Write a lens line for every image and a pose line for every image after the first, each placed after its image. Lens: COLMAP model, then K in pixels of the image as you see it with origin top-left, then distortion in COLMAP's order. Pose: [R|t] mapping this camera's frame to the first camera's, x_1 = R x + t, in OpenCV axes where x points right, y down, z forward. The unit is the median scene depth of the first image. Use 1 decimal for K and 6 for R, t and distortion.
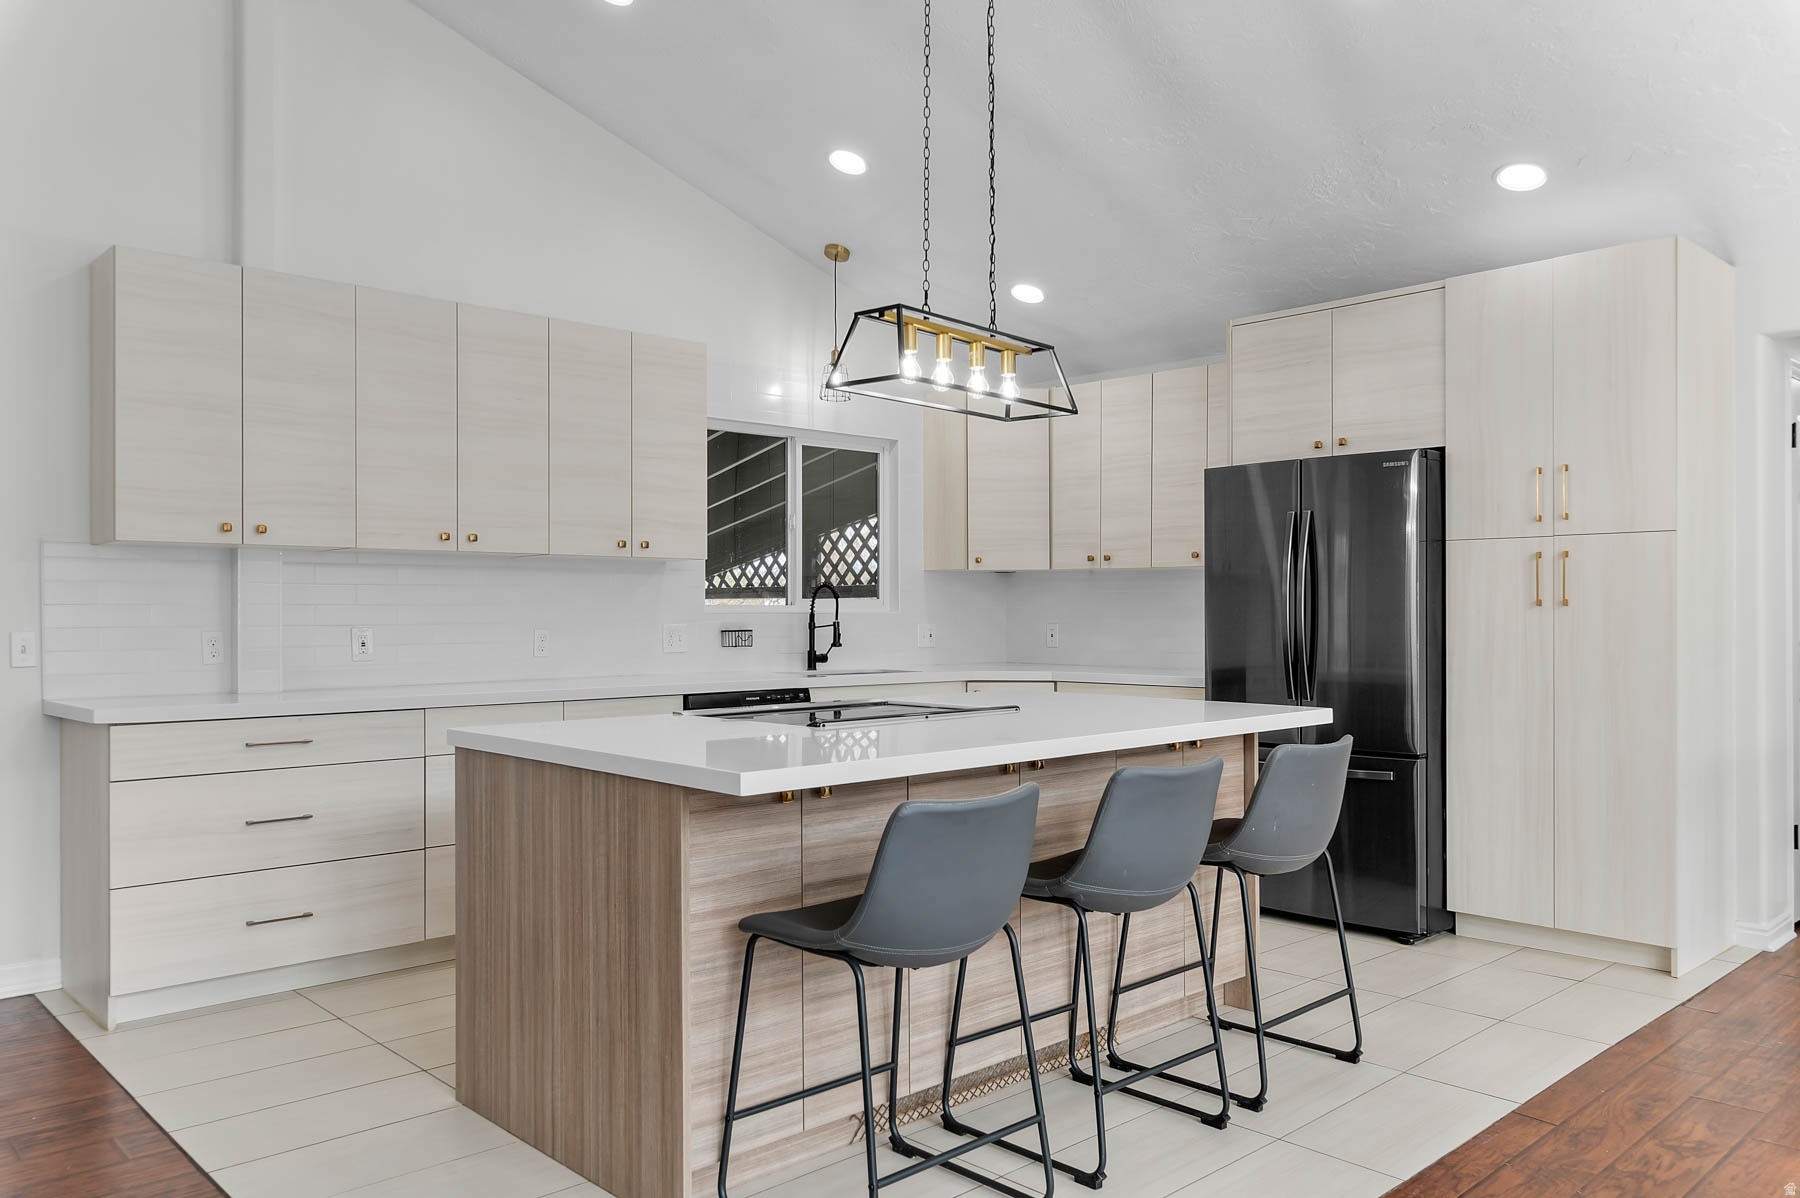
lens RADIAL K [[1314.7, 0, 911.0], [0, 1314.7, 605.3], [0, 0, 1]] dist [0.006860, 0.001146]
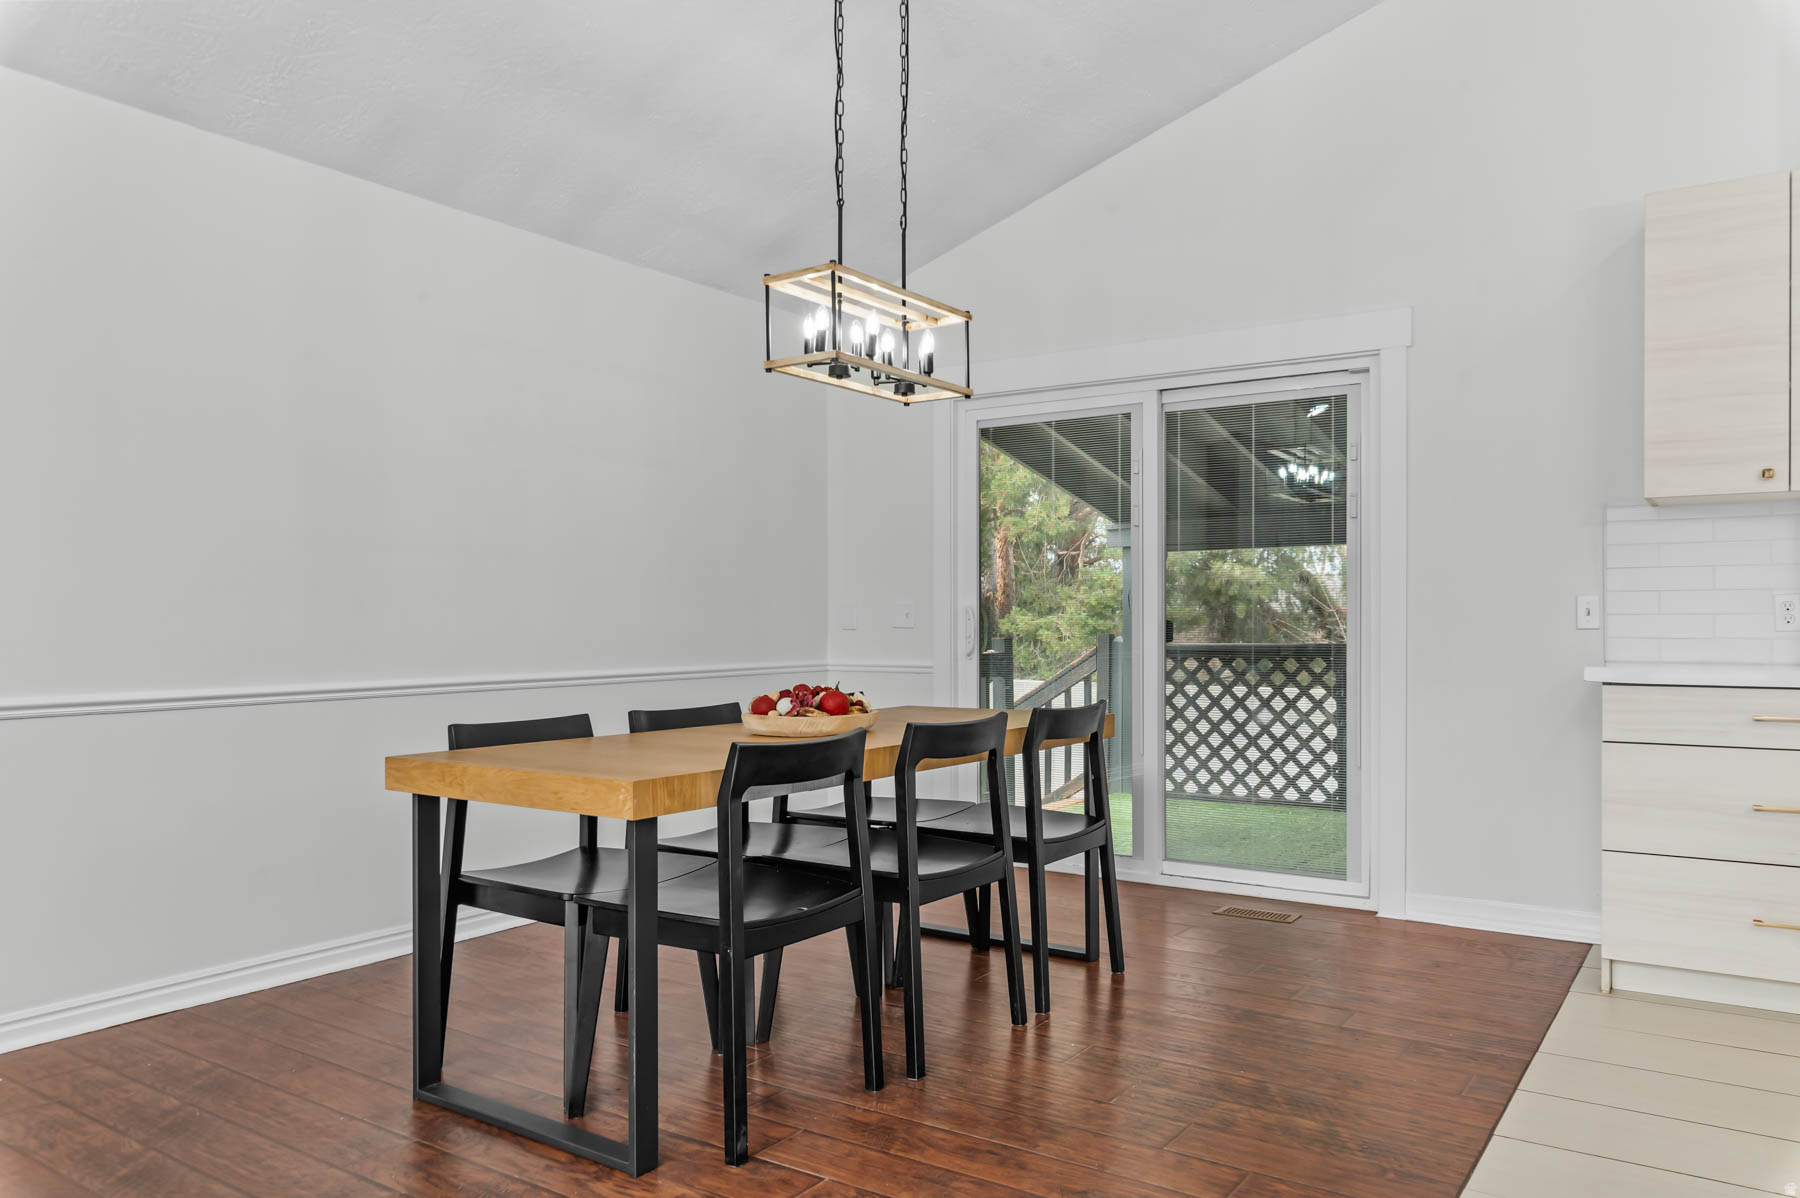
lens RADIAL K [[1283.4, 0, 927.8], [0, 1283.4, 621.7], [0, 0, 1]] dist [0.003802, 0.003277]
pose [[0.231856, 0.003888, -0.972742, 0.165056], [0.005755, 0.999969, 0.005368, 0.028418], [0.972733, -0.006843, 0.231826, 0.224211]]
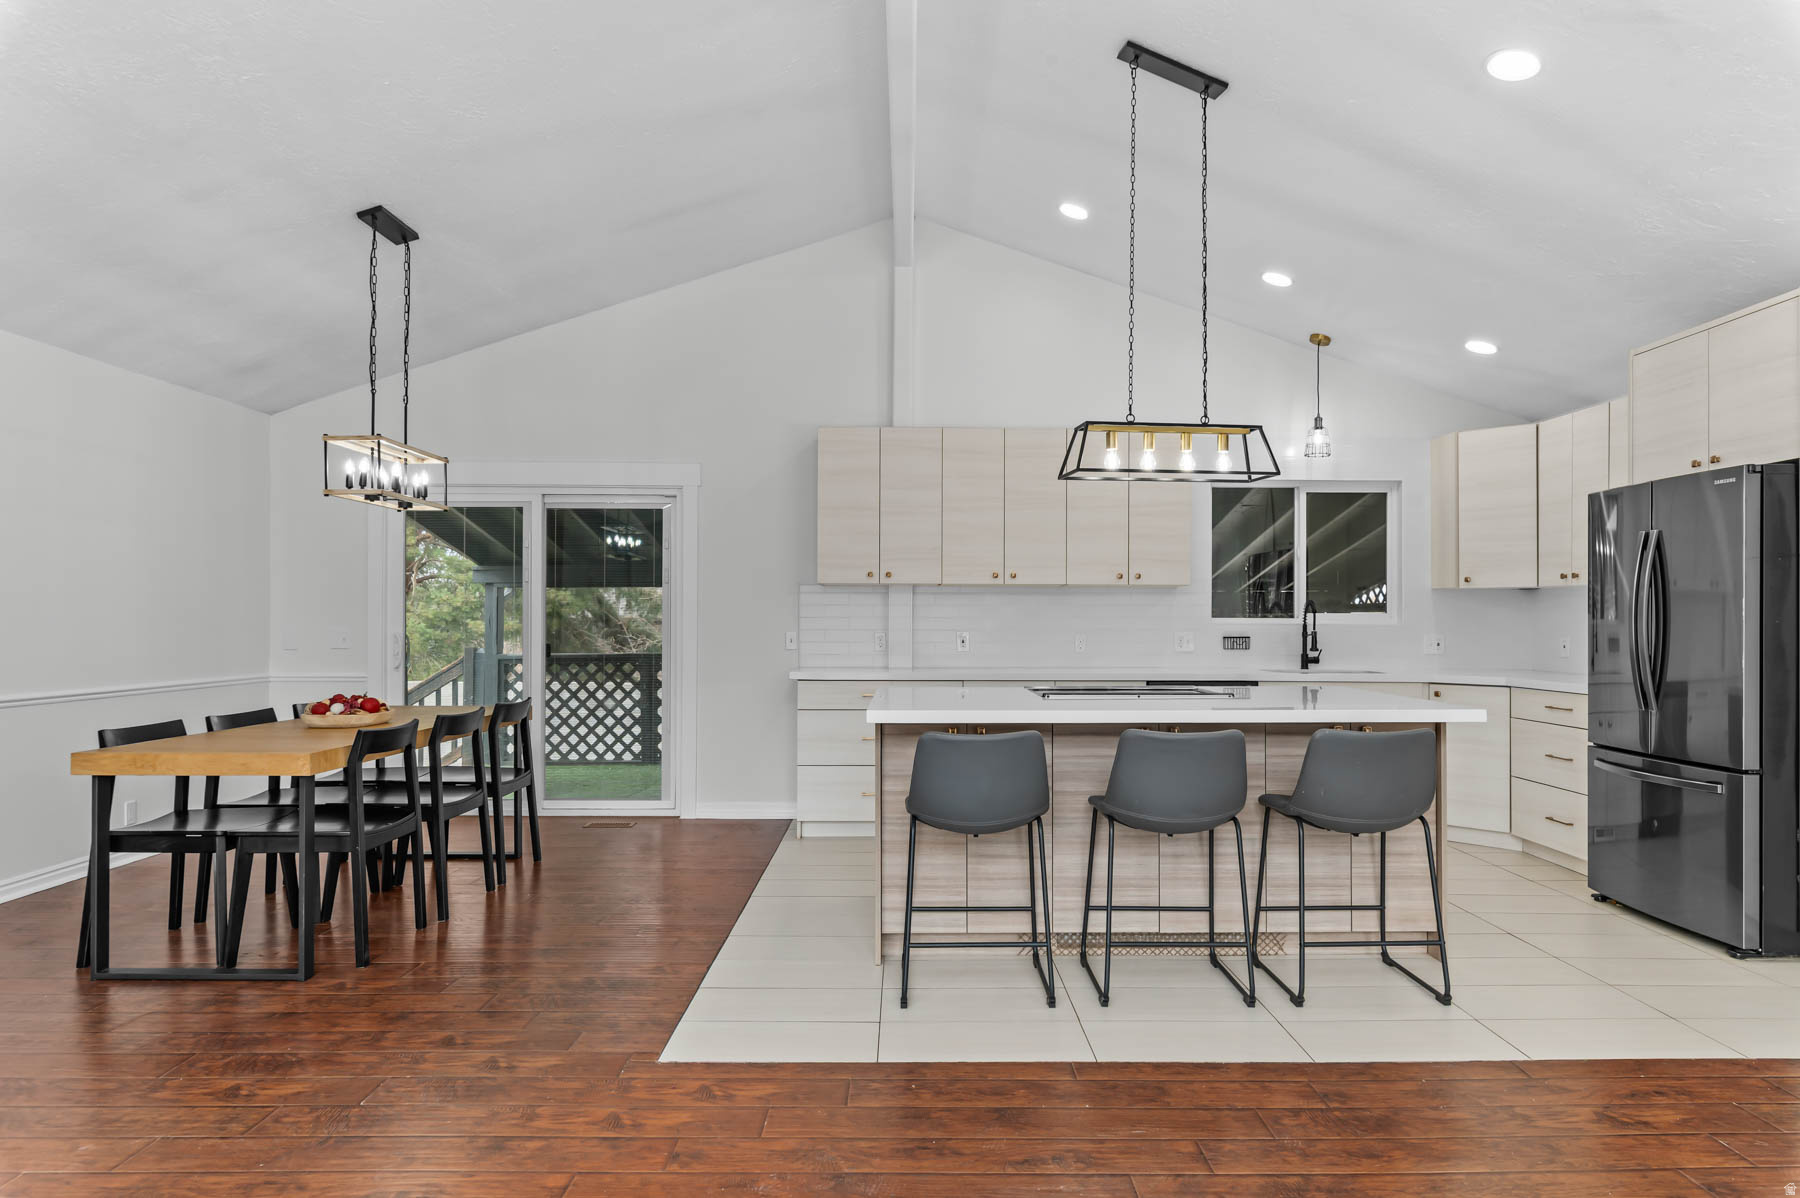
lens RADIAL K [[1084.1, 0, 911.9], [0, 1084.1, 612.7], [0, 0, 1]] dist [0.002994, 0.001704]
pose [[0.731204, -0.000648, -0.682158, 0.466179], [-0.001268, 0.999997, -0.002310, -0.003290], [0.682157, 0.002554, 0.731201, -0.035435]]
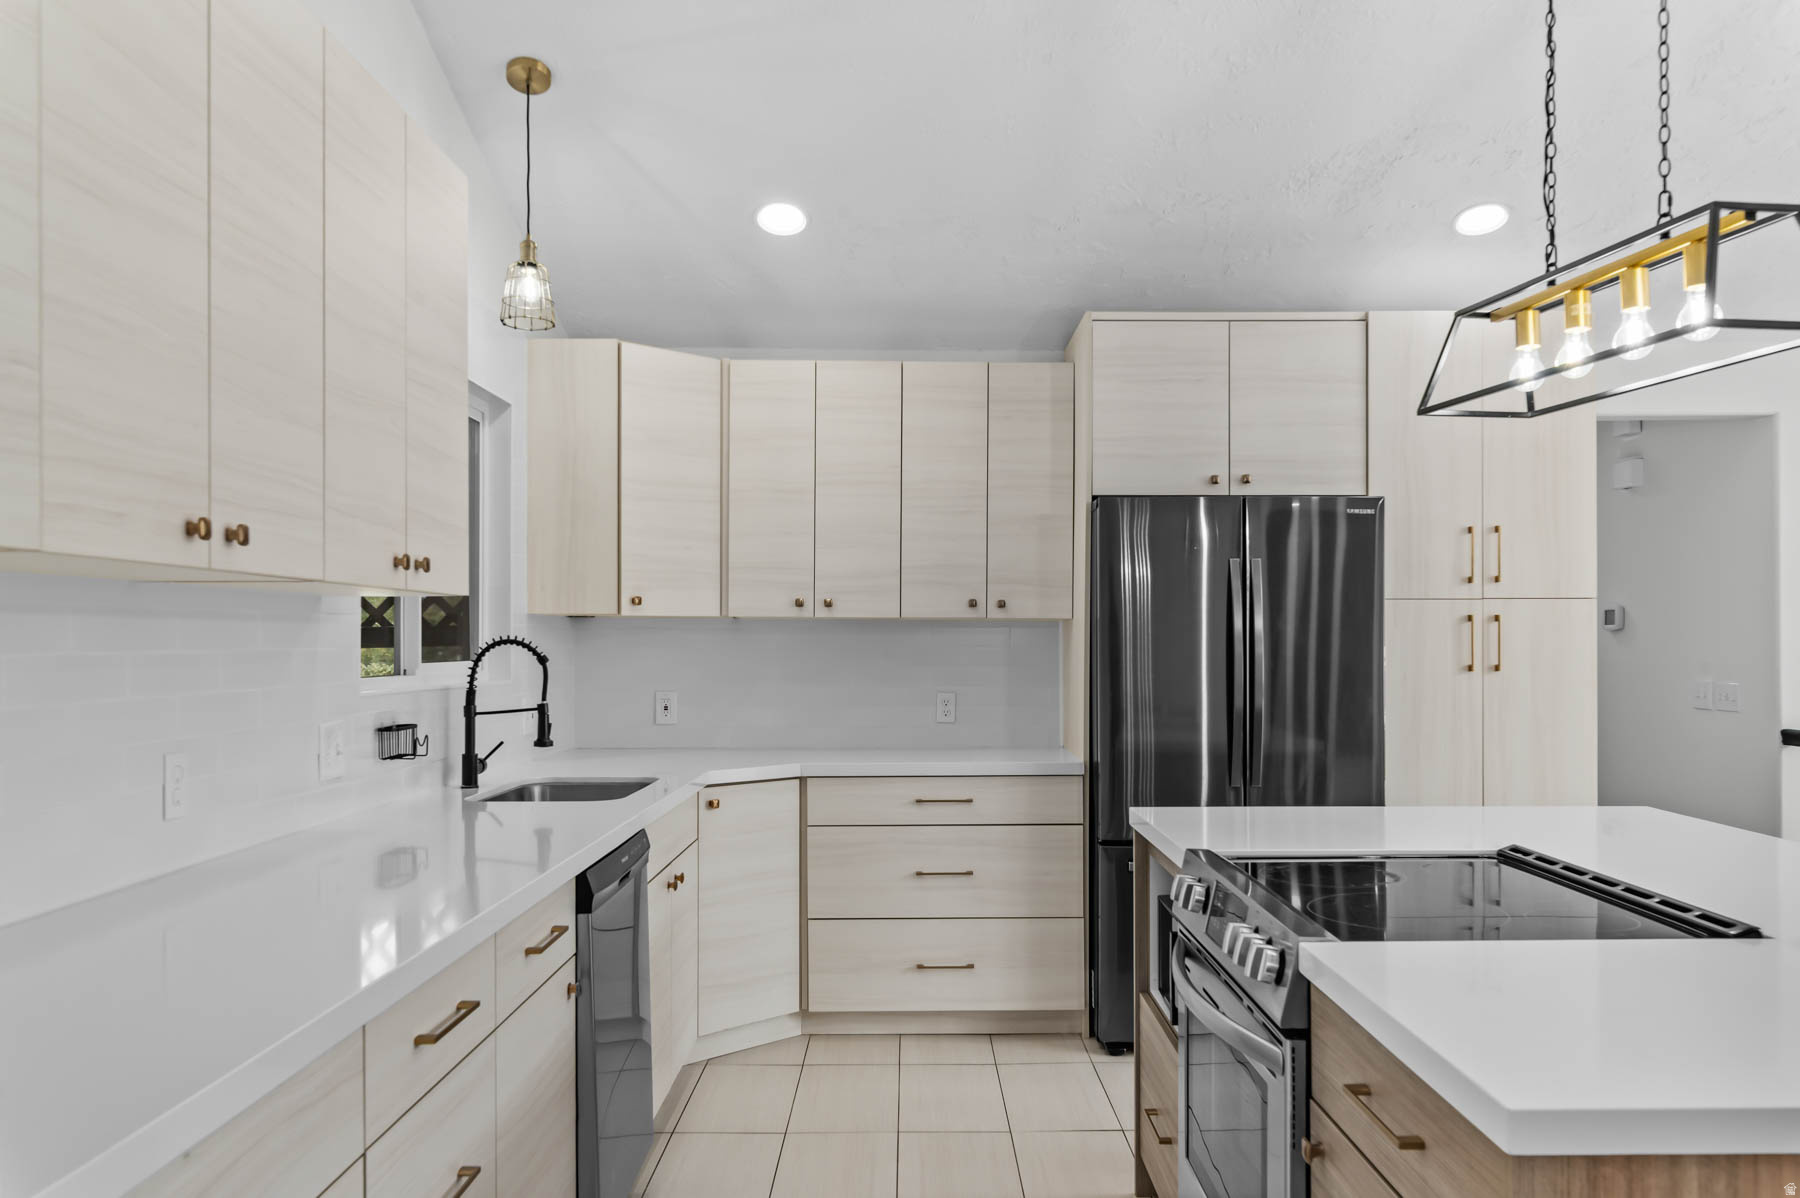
lens RADIAL K [[1375.2, 0, 902.2], [0, 1375.2, 635.6], [0, 0, 1]] dist [0.041883, 0.001860]
pose [[0.679762, 0.002847, 0.733427, -0.500360], [-0.002094, 0.999996, -0.001940, -0.021327], [-0.733430, -0.000217, 0.679765, 0.579338]]
